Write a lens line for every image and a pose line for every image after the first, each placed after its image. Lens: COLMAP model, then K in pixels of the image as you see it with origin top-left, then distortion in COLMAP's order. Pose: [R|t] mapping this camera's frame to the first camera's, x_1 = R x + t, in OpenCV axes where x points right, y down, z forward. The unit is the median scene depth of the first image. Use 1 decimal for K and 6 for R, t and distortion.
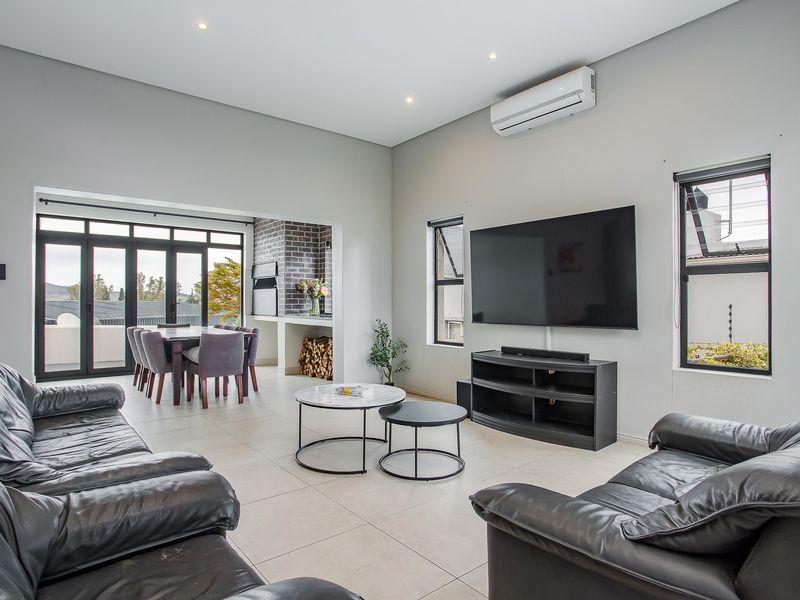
lens RADIAL K [[451.2, 0, 400.1], [0, 451.2, 302.1], [0, 0, 1]] dist [-0.048623, 0.004113]
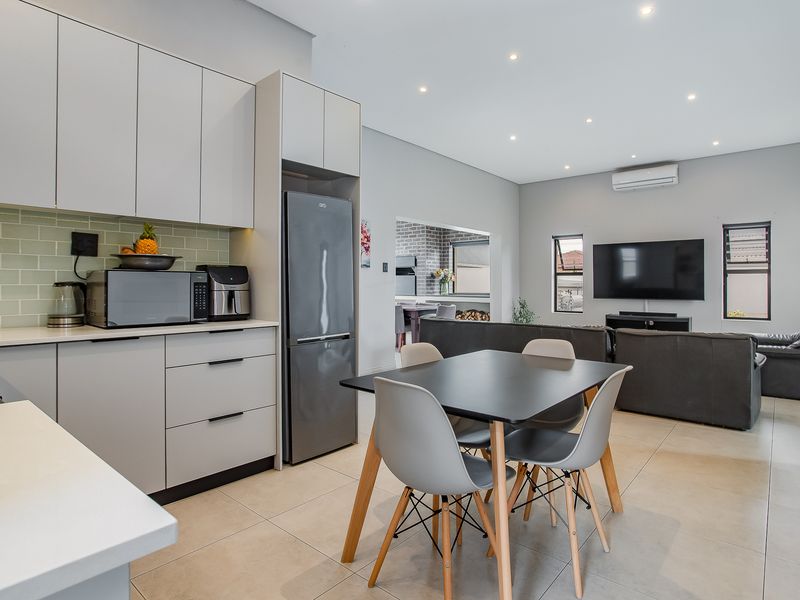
lens RADIAL K [[451.2, 0, 392.0], [0, 451.2, 287.8], [0, 0, 1]] dist [-0.048623, 0.004113]
pose [[0.988695, 0.001403, 0.149933, -0.917149], [-0.002615, 0.999965, 0.007885, -0.005373], [-0.149917, -0.008188, 0.988665, -0.601449]]
